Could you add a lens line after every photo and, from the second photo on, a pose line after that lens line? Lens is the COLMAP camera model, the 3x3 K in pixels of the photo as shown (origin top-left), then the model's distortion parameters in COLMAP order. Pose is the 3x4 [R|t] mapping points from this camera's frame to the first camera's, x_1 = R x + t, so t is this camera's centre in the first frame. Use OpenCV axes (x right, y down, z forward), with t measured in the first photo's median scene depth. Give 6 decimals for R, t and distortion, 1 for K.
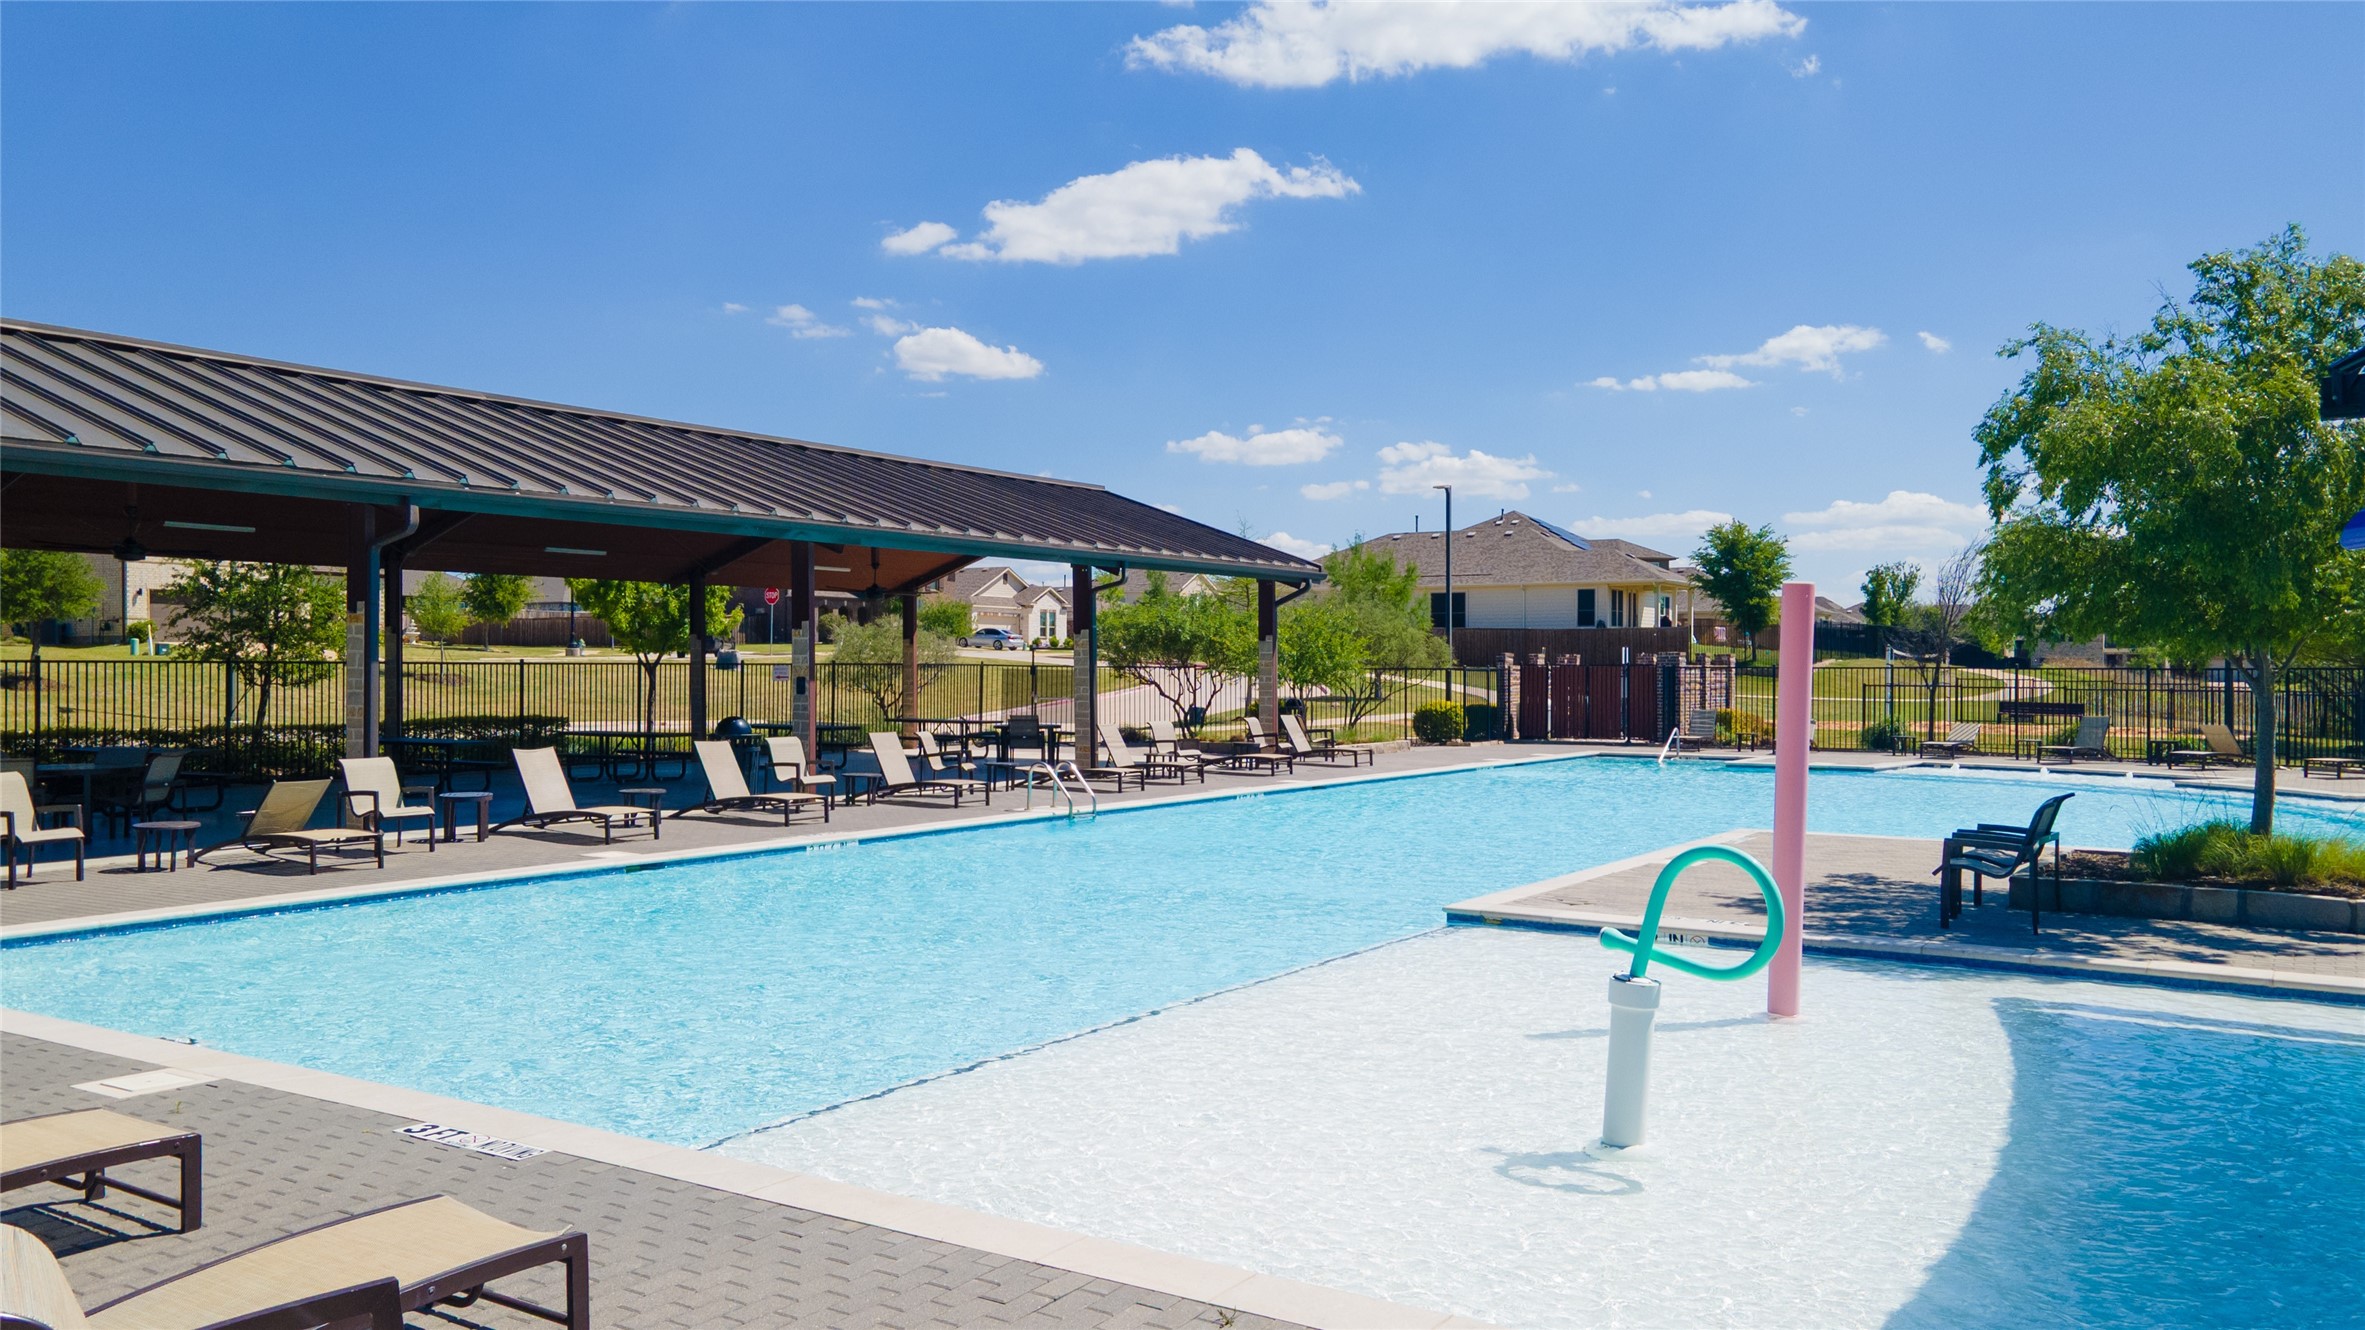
lens RADIAL K [[1721.3, 0, 1182.9], [0, 1721.3, 670.5], [0, 0, 1]] dist [0.045346, 0.003028]
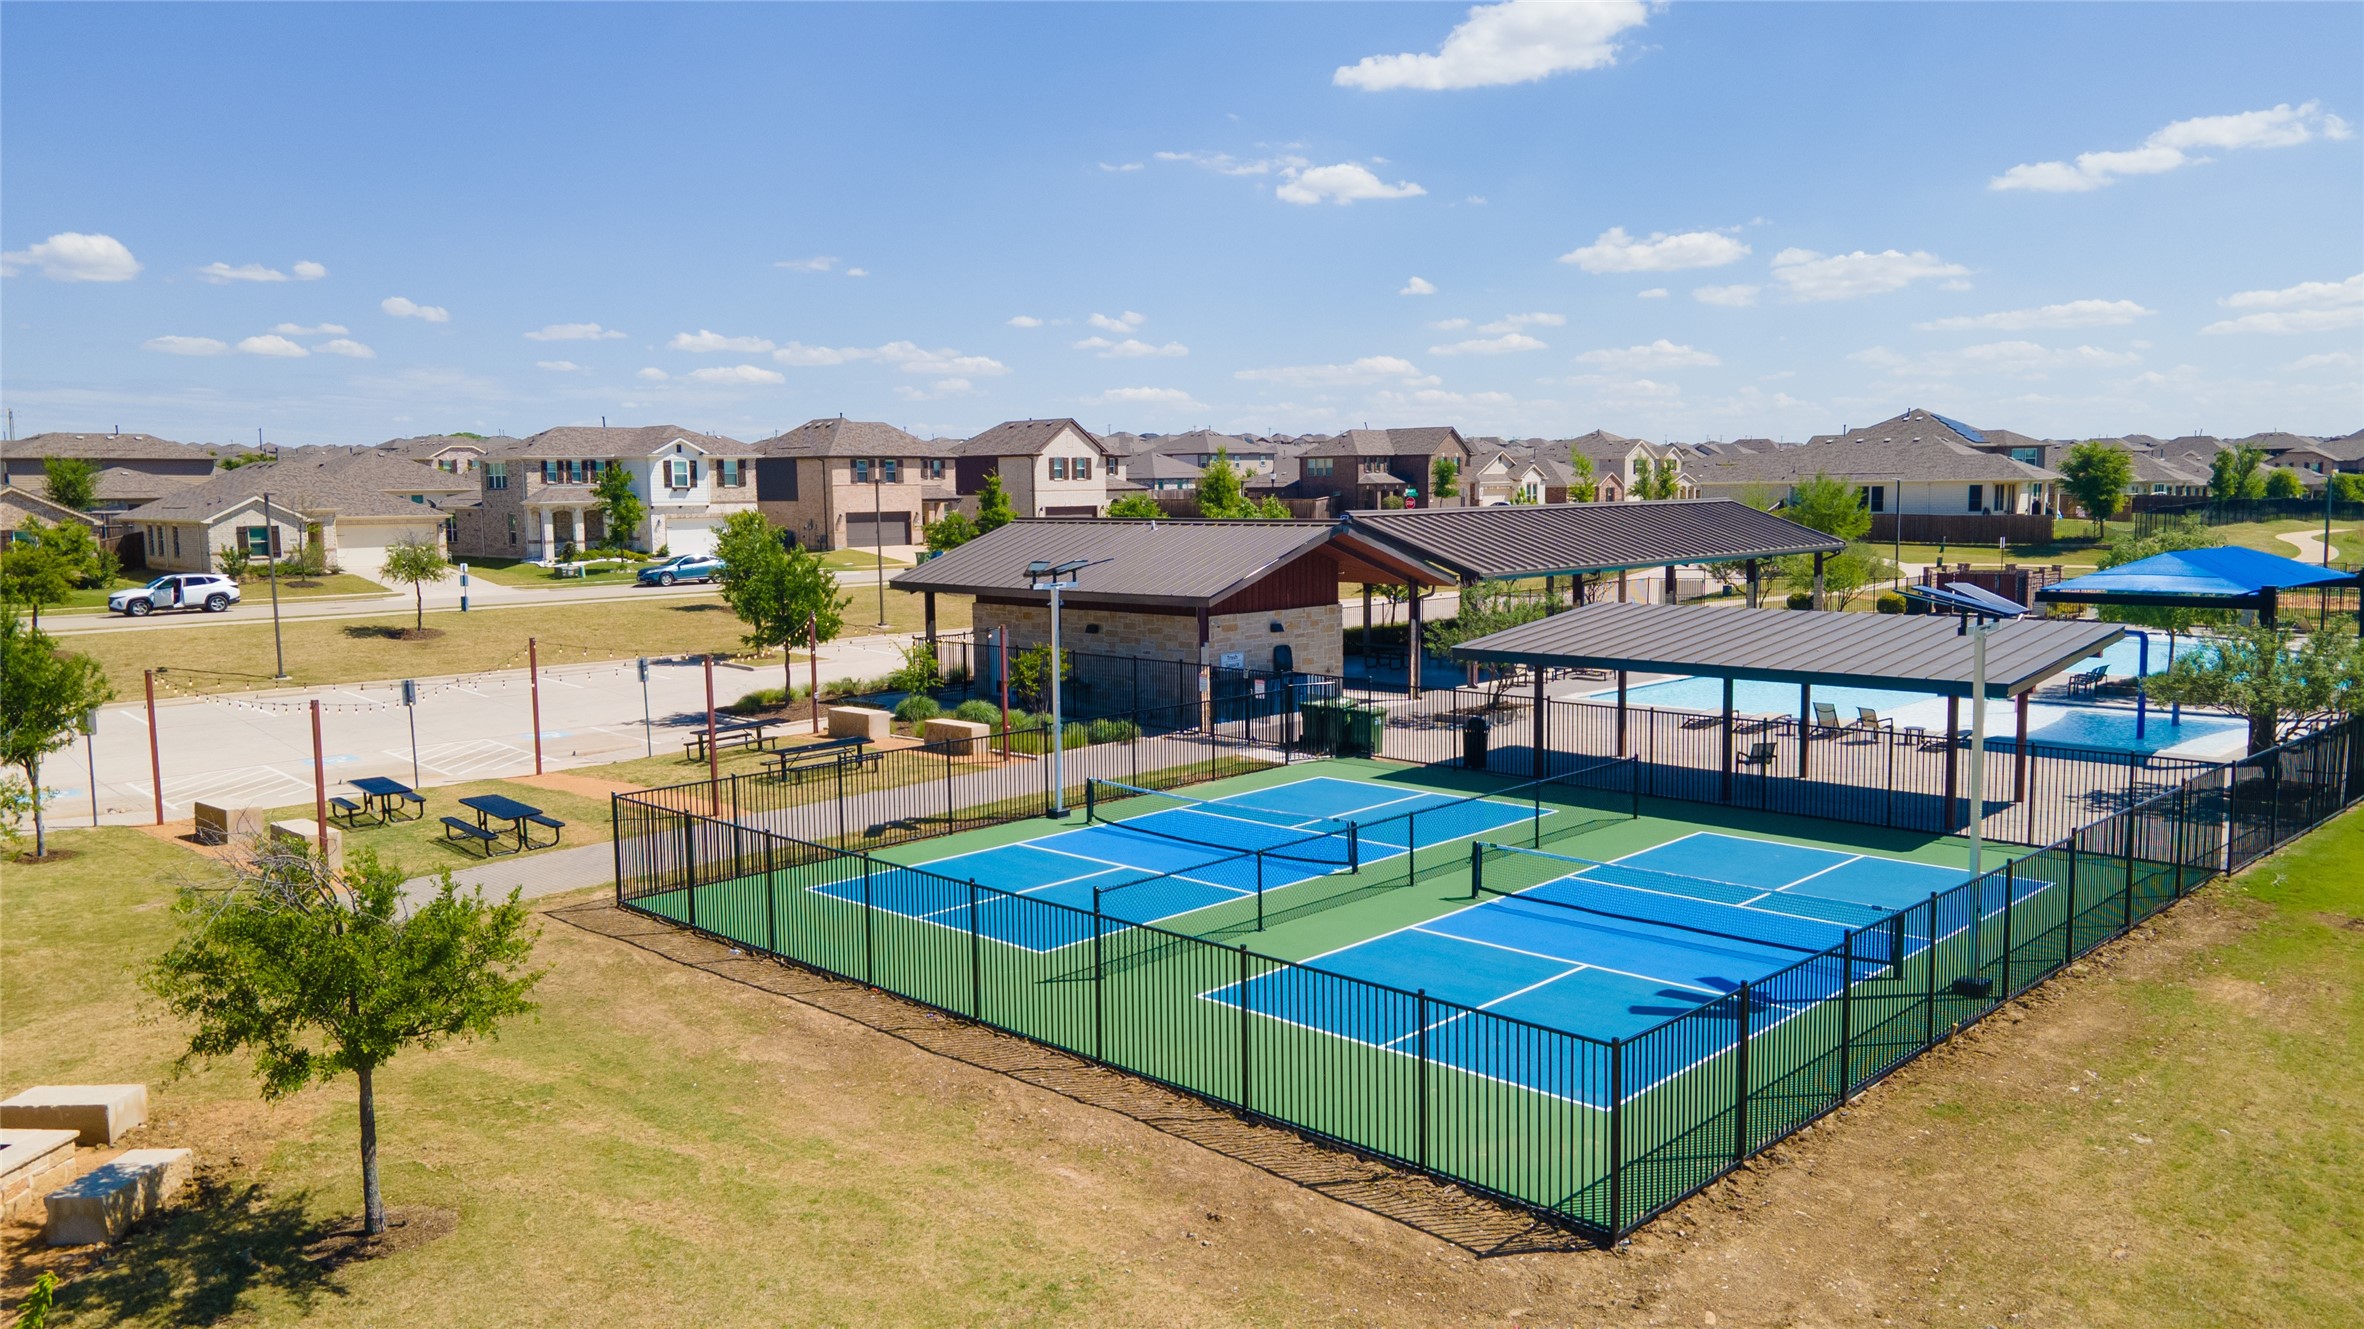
lens RADIAL K [[1720.6, 0, 1175.6], [0, 1720.6, 652.3], [0, 0, 1]] dist [0.045346, 0.003028]
pose [[0.980644, 0.009005, -0.195593, -0.128151], [0.010861, 0.994902, 0.100256, -0.060580], [0.195499, -0.100439, 0.975547, -0.525197]]
